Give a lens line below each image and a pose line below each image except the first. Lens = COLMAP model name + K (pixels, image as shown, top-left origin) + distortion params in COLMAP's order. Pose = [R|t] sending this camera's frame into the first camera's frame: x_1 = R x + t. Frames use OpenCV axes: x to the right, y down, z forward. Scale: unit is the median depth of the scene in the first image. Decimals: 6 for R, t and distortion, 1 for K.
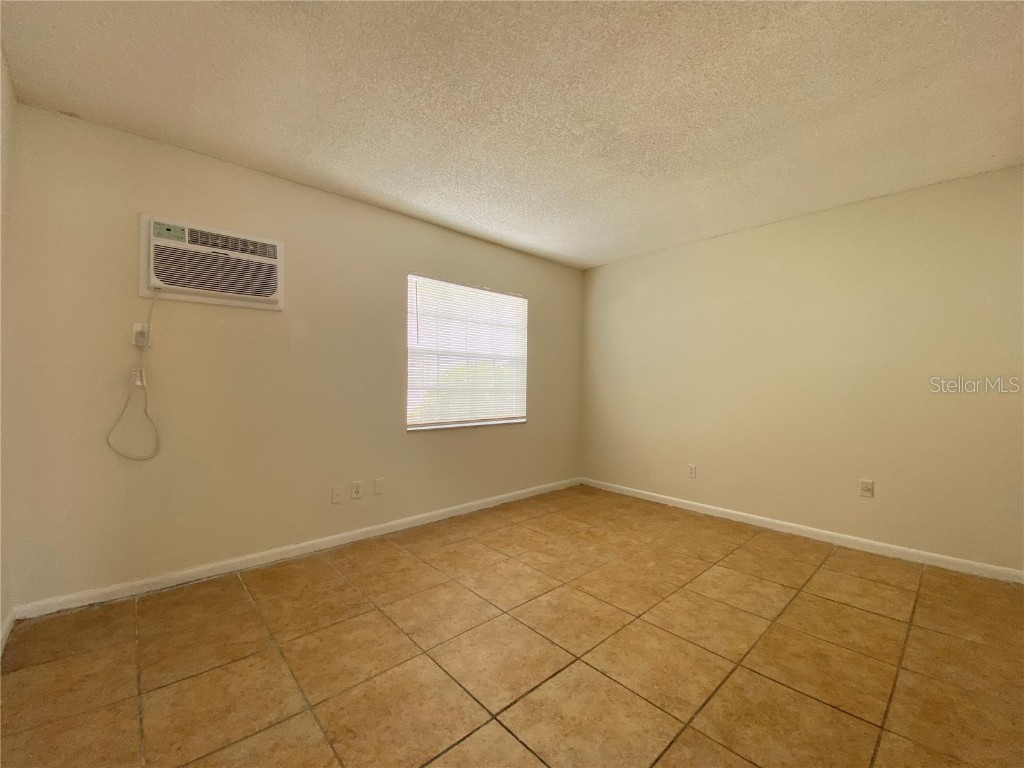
lens RADIAL K [[414.4, 0, 512.0], [0, 414.4, 384.0], [0, 0, 1]] dist [0.002236, -0.013675]
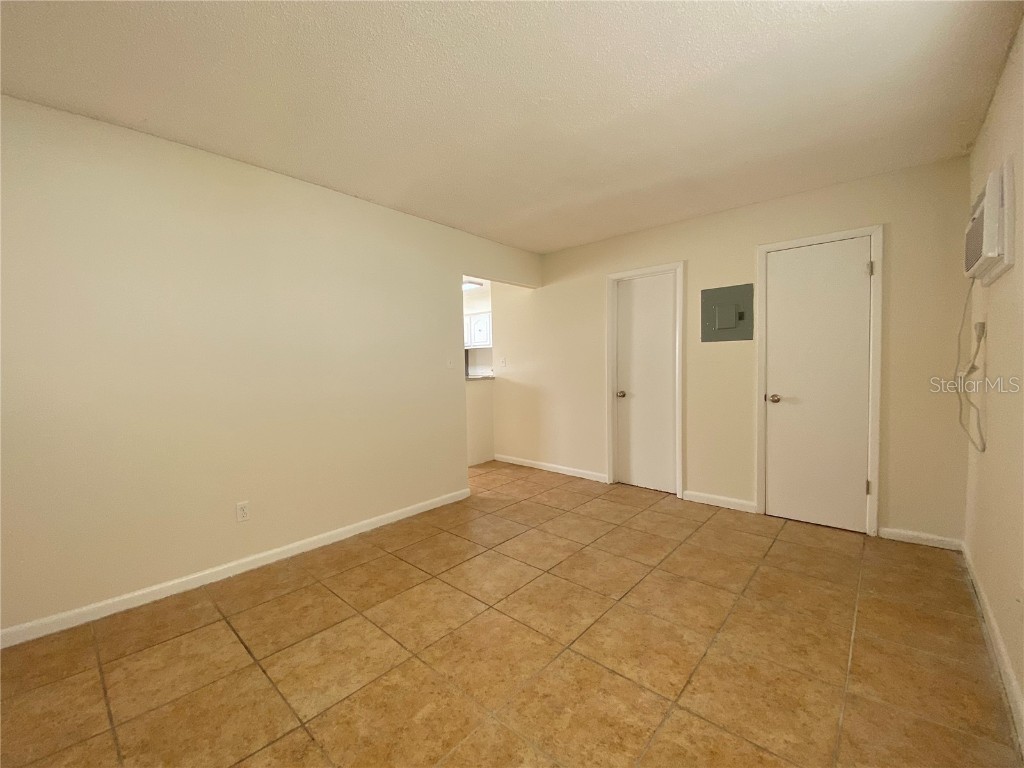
lens RADIAL K [[414.4, 0, 512.0], [0, 414.4, 384.0], [0, 0, 1]] dist [0.002236, -0.013675]
pose [[-0.994643, 0.014397, -0.102358, 0.340505], [0.009410, 0.998752, 0.049042, -0.038183], [0.102936, 0.047816, -0.993538, 1.951723]]
